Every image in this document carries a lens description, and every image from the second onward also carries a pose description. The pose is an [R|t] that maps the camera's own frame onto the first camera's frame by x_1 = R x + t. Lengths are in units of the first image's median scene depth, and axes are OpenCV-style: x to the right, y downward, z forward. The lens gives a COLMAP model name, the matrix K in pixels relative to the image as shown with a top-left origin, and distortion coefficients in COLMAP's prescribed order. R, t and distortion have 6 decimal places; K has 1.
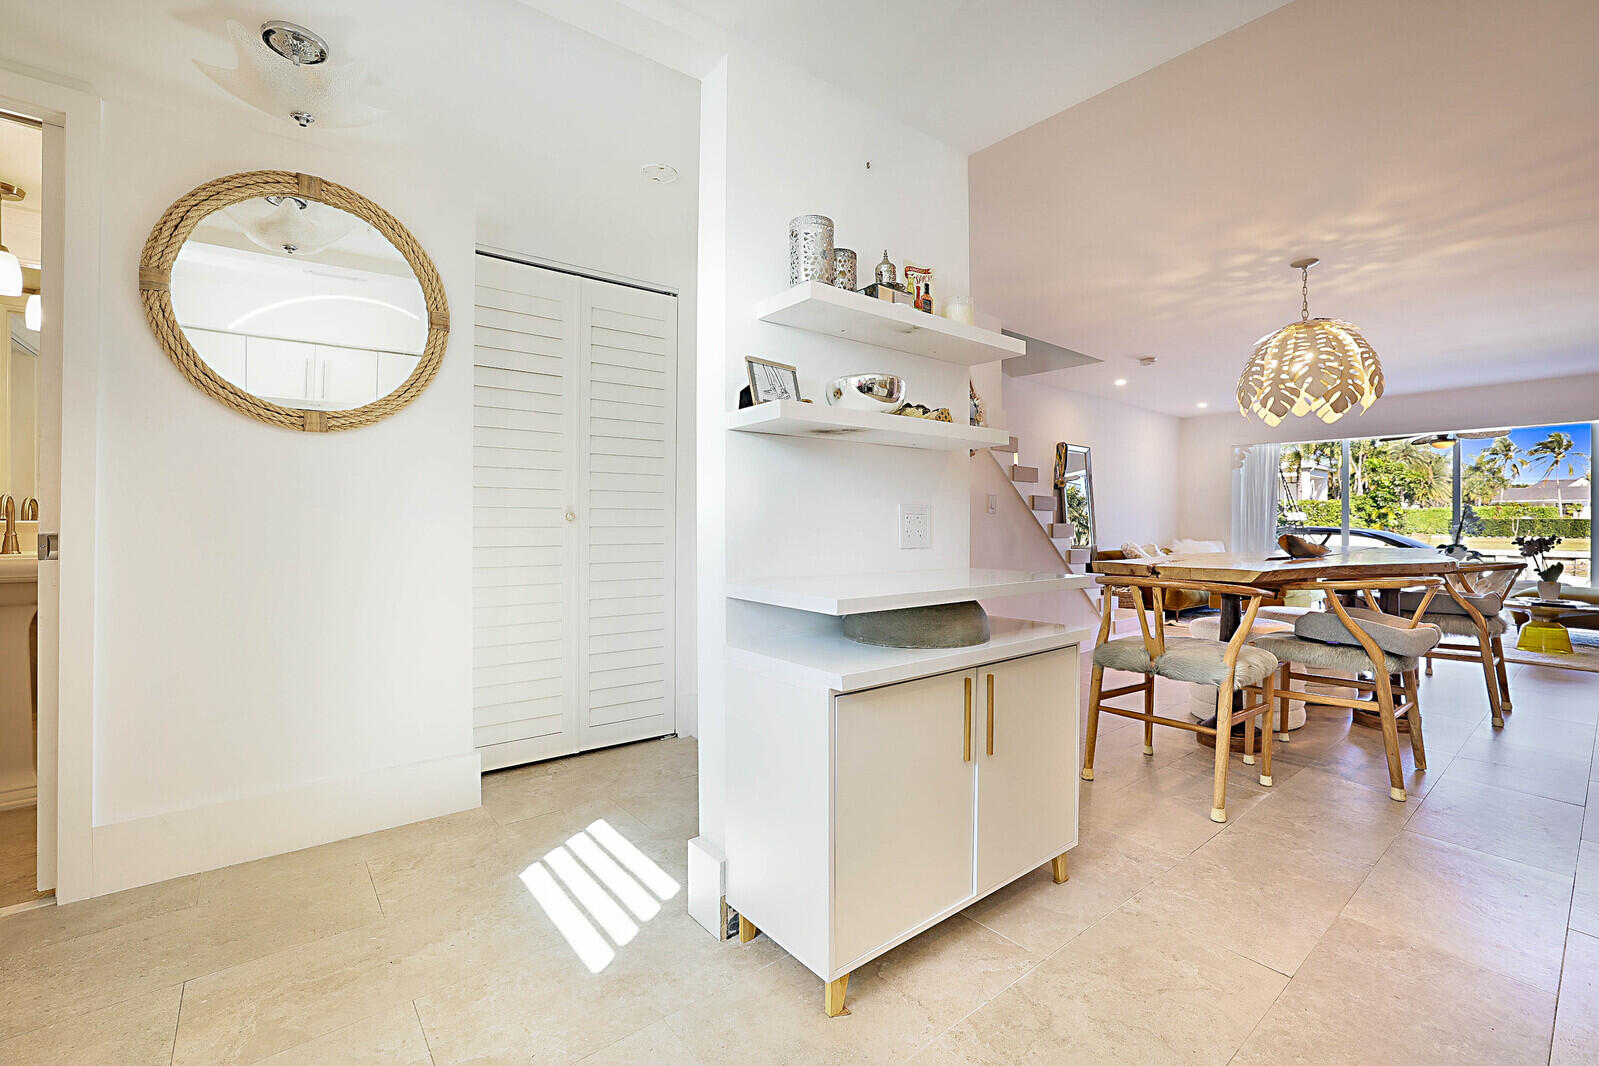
lens RADIAL K [[689.3, 0, 797.2], [0, 689.3, 533.1], [0, 0, 1]] dist [-0.025052, 0.008877]
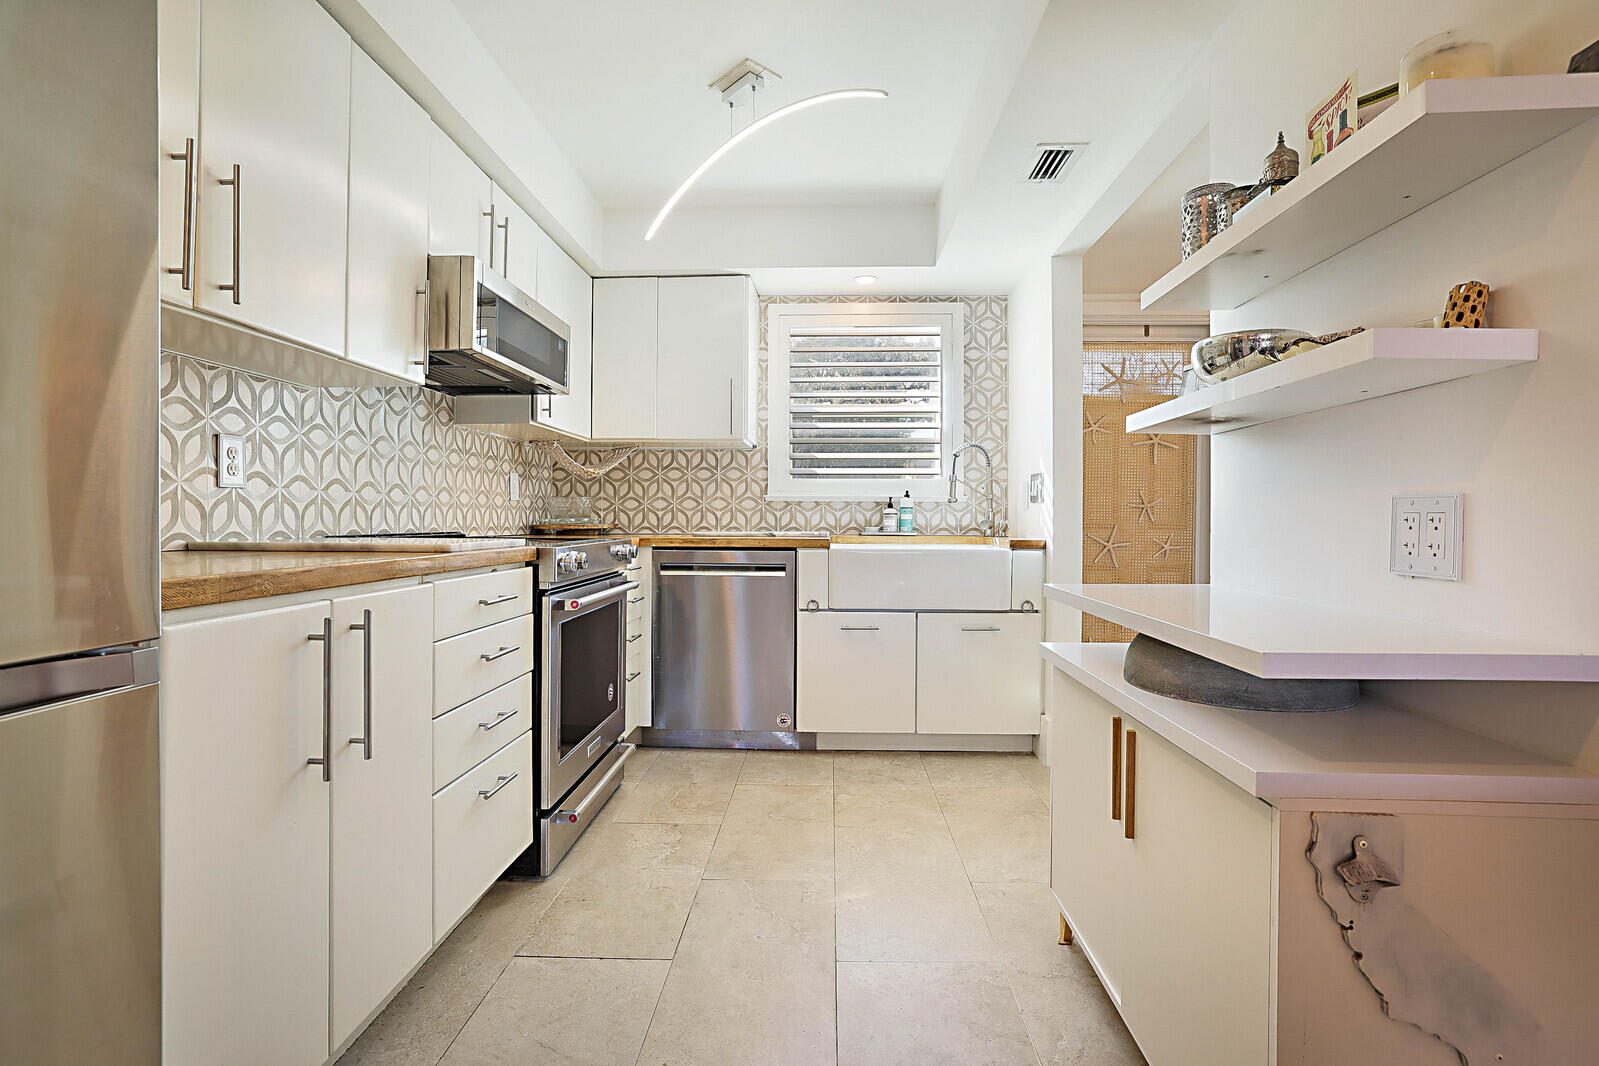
lens RADIAL K [[735.5, 0, 790.8], [0, 735.5, 530.2], [0, 0, 1]] dist [-0.030229, 0.010478]
pose [[-0.673632, -0.001342, -0.739066, 0.505145], [-0.020616, 0.999643, 0.016975, -0.016790], [0.738779, 0.026671, -0.673419, 0.594543]]
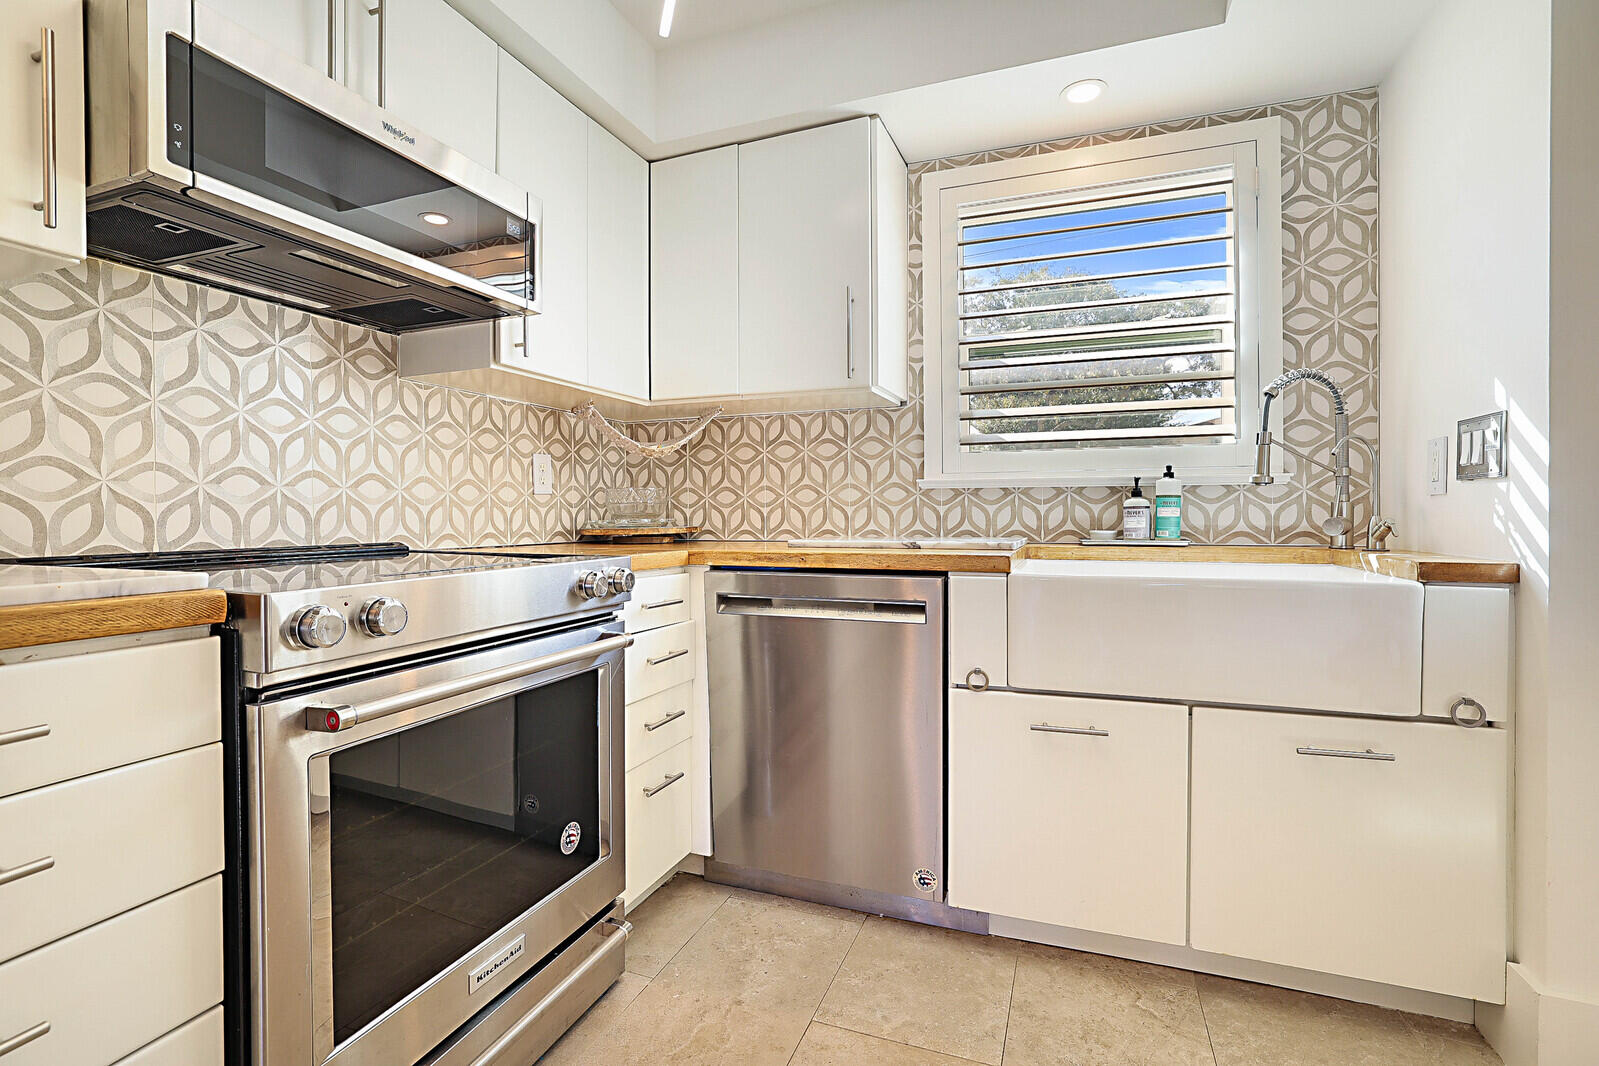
lens RADIAL K [[735.5, 0, 796.7], [0, 735.5, 523.3], [0, 0, 1]] dist [-0.030229, 0.010478]
pose [[-0.870617, -0.000380, -0.491960, 0.183506], [-0.010661, 0.999779, 0.018096, -0.019916], [0.491845, 0.020999, -0.870429, 0.384184]]
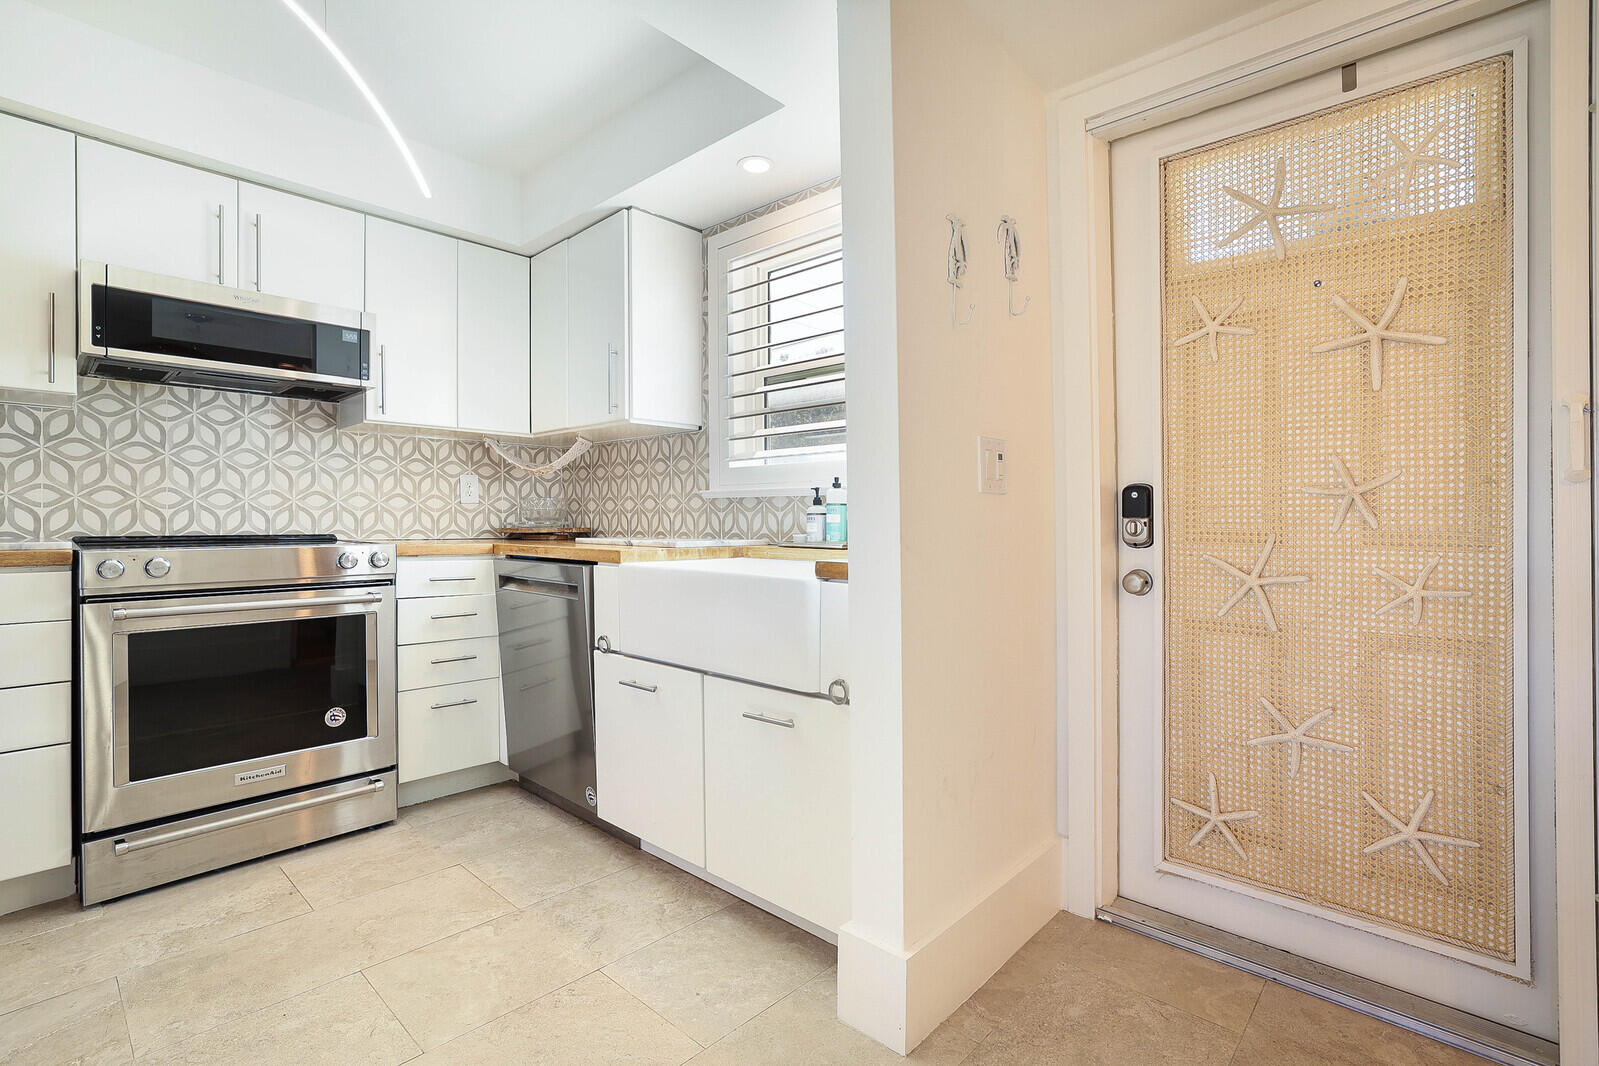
lens RADIAL K [[735.5, 0, 785.9], [0, 735.5, 525.3], [0, 0, 1]] dist [-0.030229, 0.010478]
pose [[-0.991841, -0.012675, -0.126849, -0.205744], [-0.014924, 0.999747, 0.016800, -0.025187], [0.126604, 0.018556, -0.991780, 0.655109]]
